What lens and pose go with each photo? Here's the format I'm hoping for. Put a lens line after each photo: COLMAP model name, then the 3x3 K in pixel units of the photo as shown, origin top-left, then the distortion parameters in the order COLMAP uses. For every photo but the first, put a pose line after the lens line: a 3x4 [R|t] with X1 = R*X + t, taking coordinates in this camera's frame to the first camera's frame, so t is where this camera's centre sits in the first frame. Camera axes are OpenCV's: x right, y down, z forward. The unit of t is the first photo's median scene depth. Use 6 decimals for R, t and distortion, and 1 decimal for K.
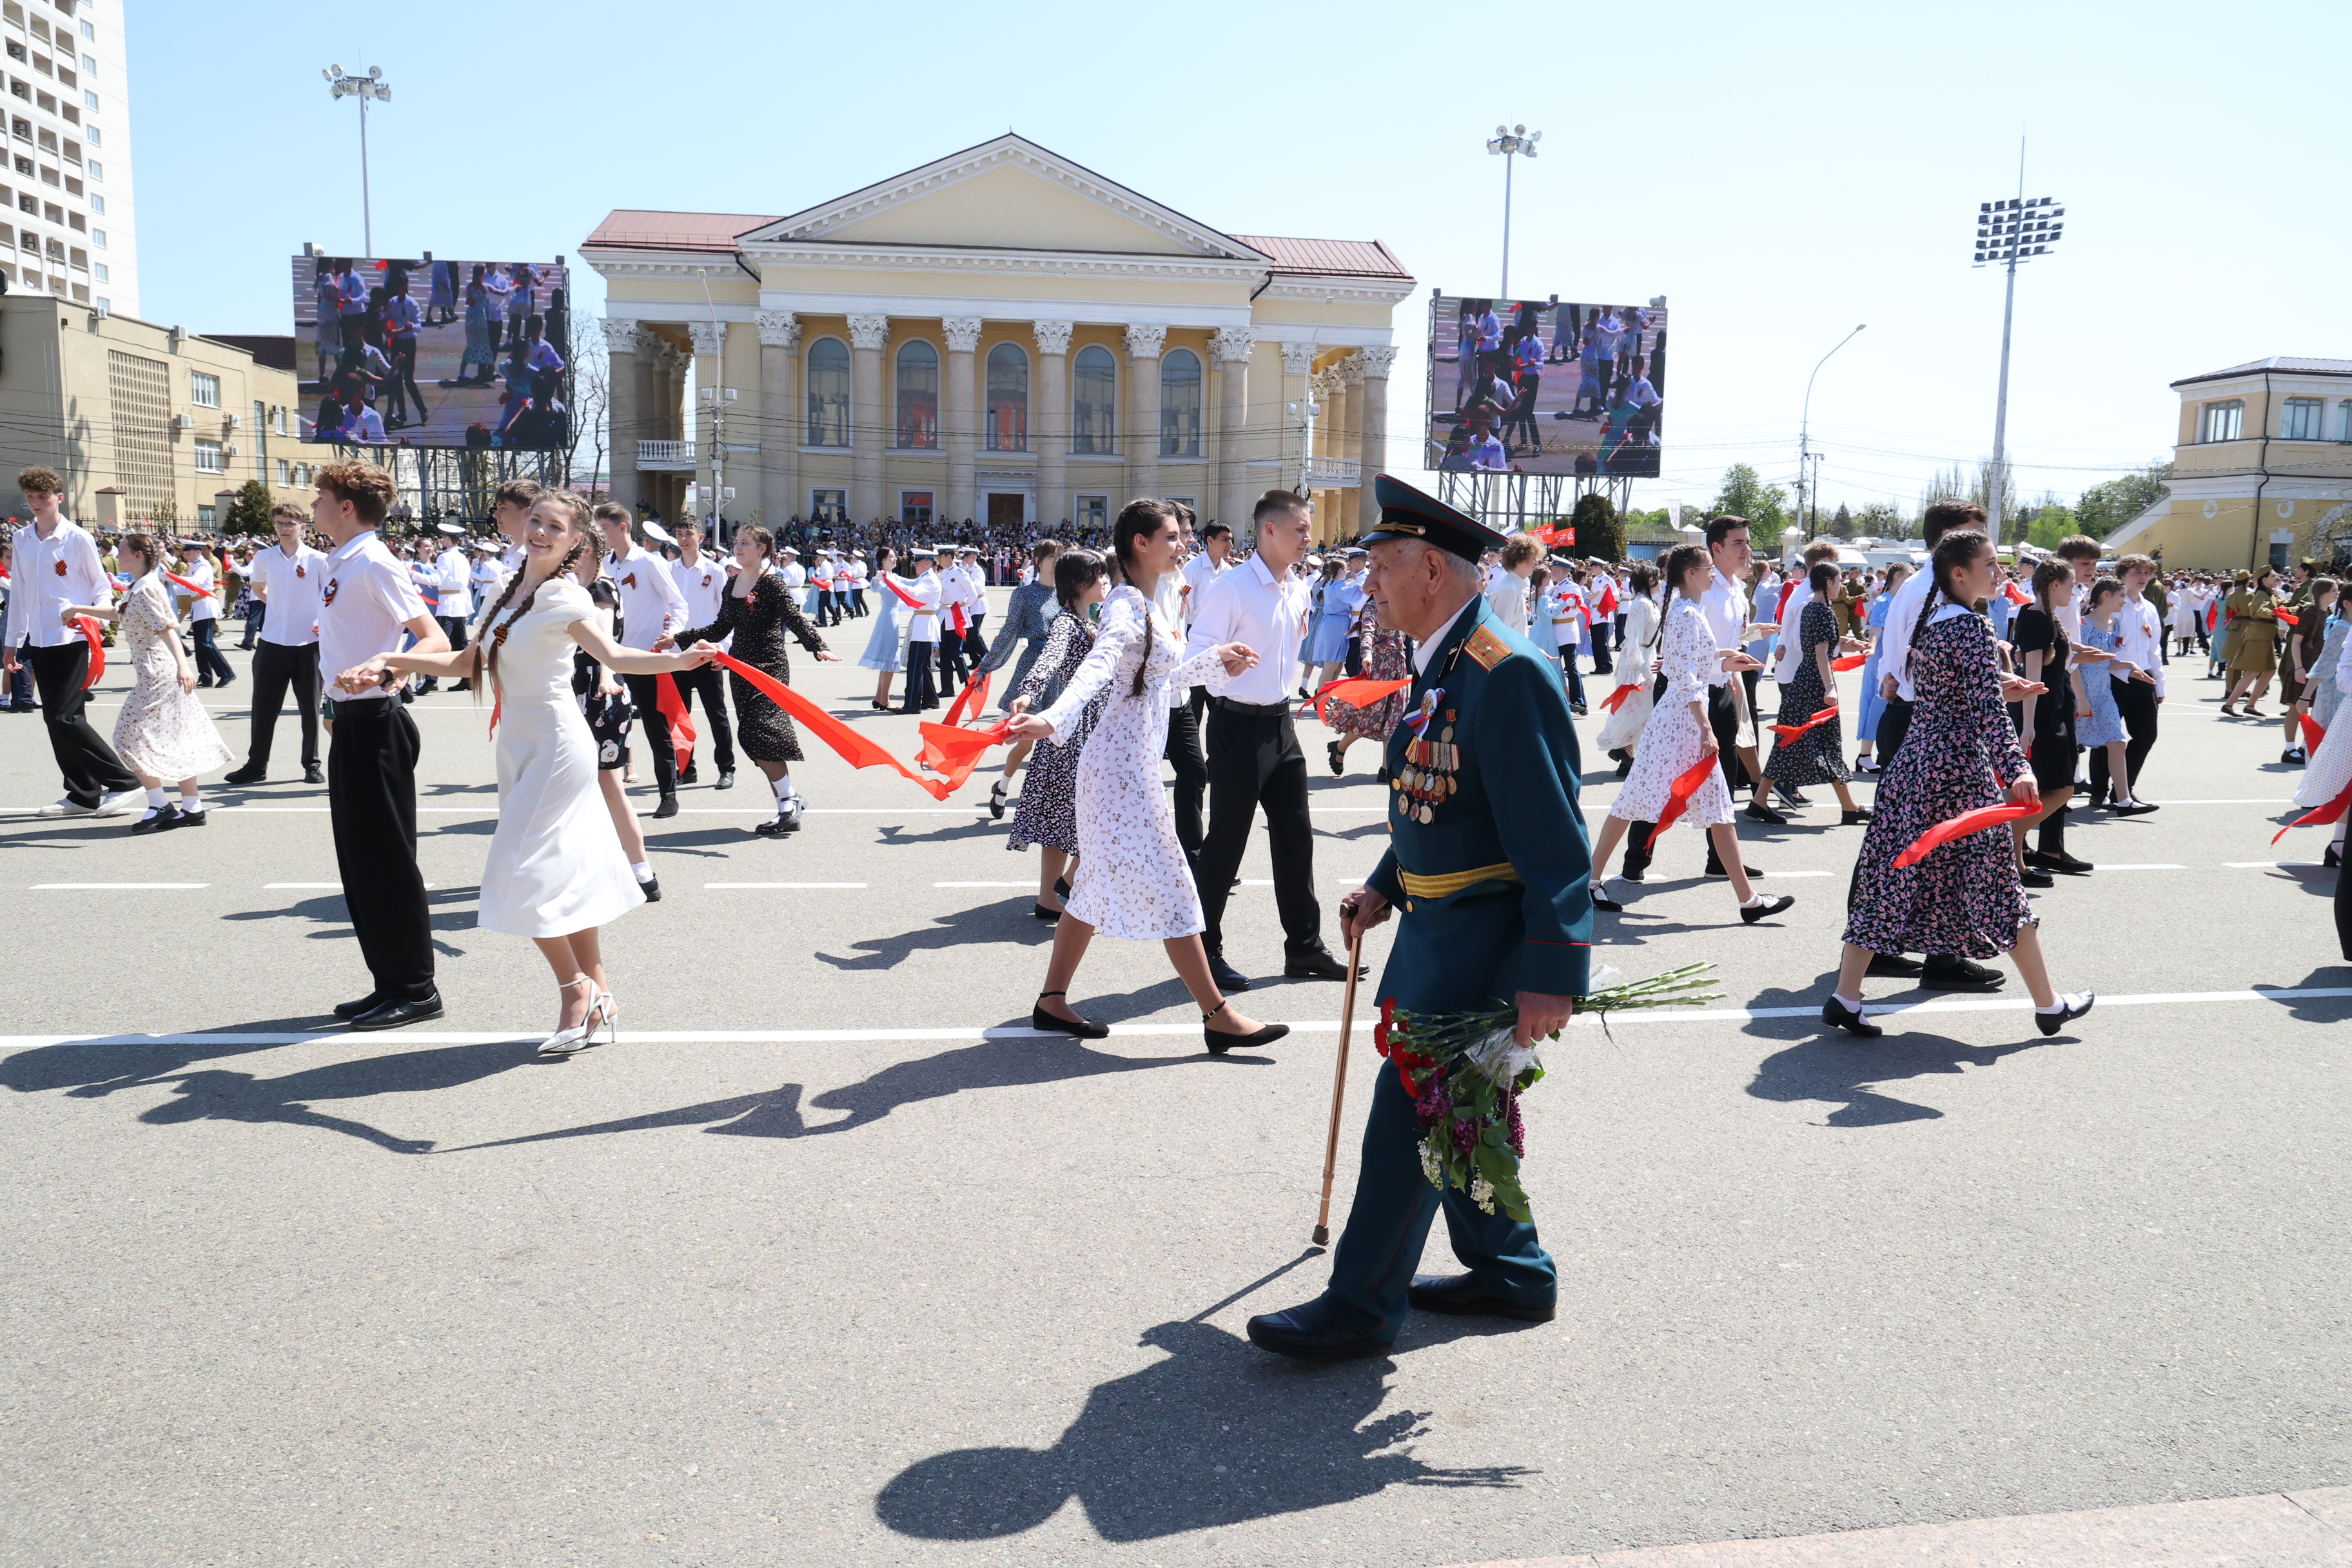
lens RADIAL K [[1690.3, 0, 1176.0], [0, 1690.3, 784.0], [0, 0, 1]] dist [-0.070156, 0.082244]
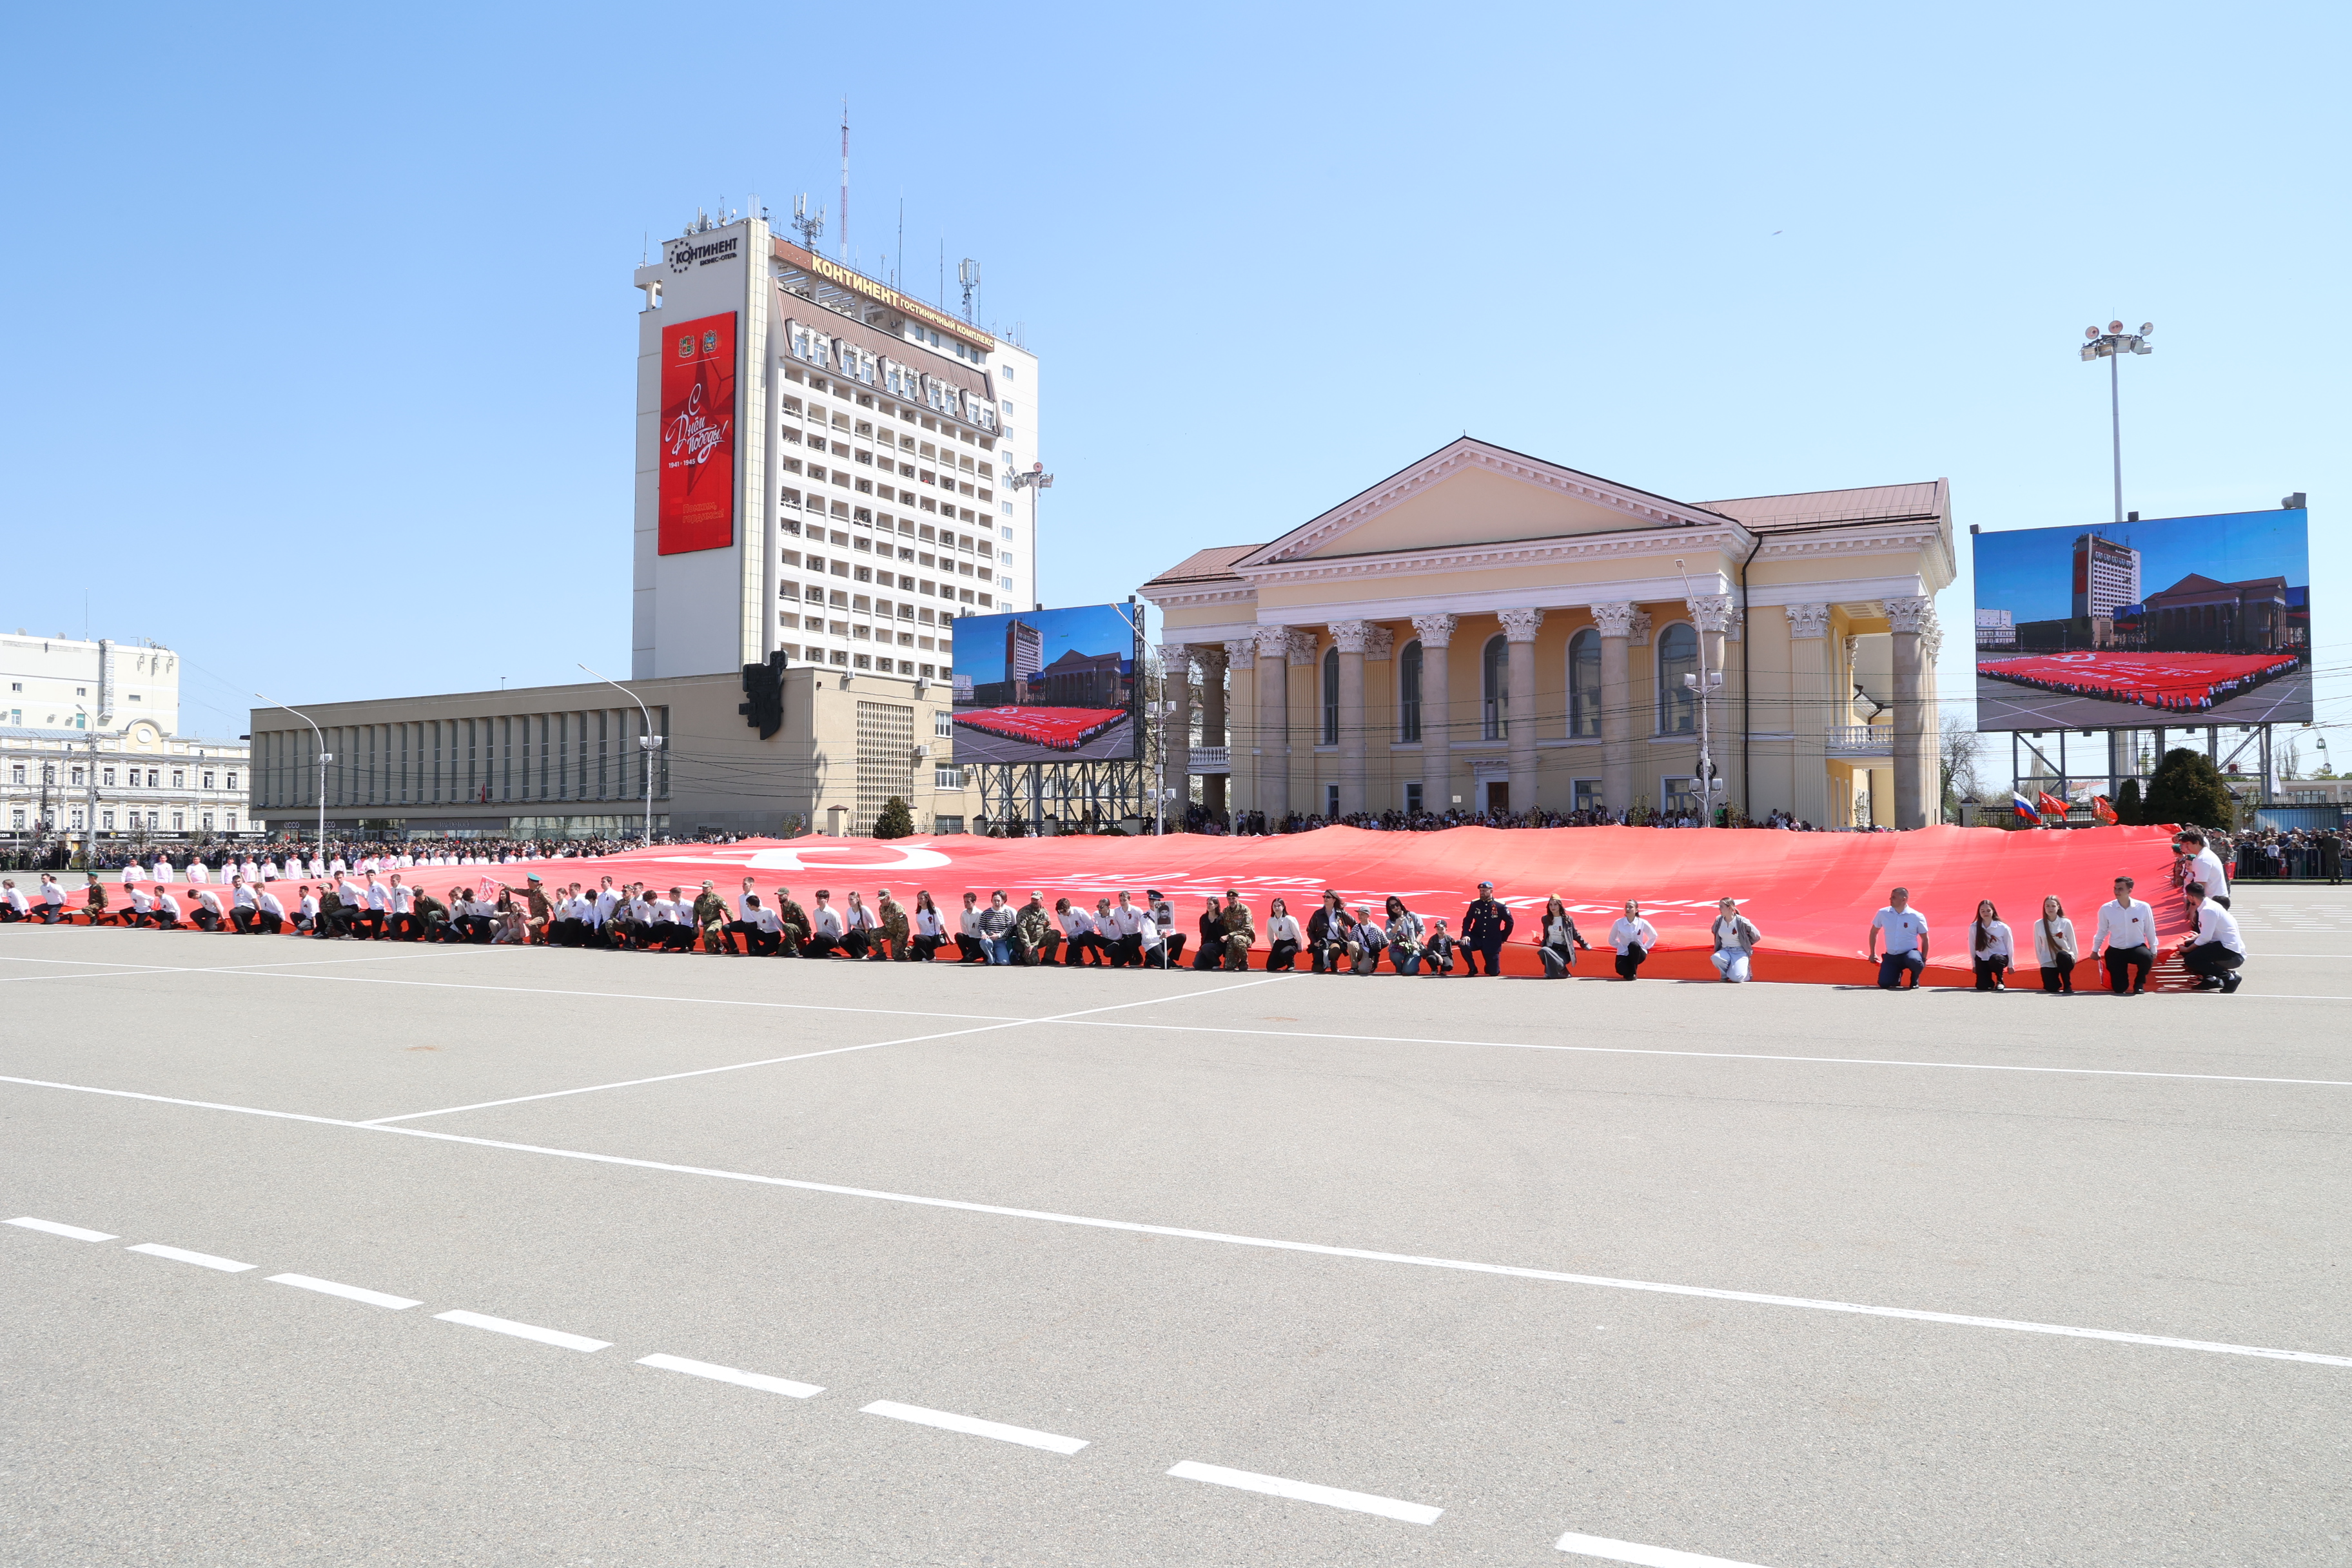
lens RADIAL K [[1690.3, 0, 1176.0], [0, 1690.3, 784.0], [0, 0, 1]] dist [-0.070156, 0.082244]
pose [[0.810394, -0.043276, -0.584285, 0.339363], [-0.056138, 0.986944, -0.150961, -0.010080], [0.583190, 0.155138, 0.797384, 0.097787]]
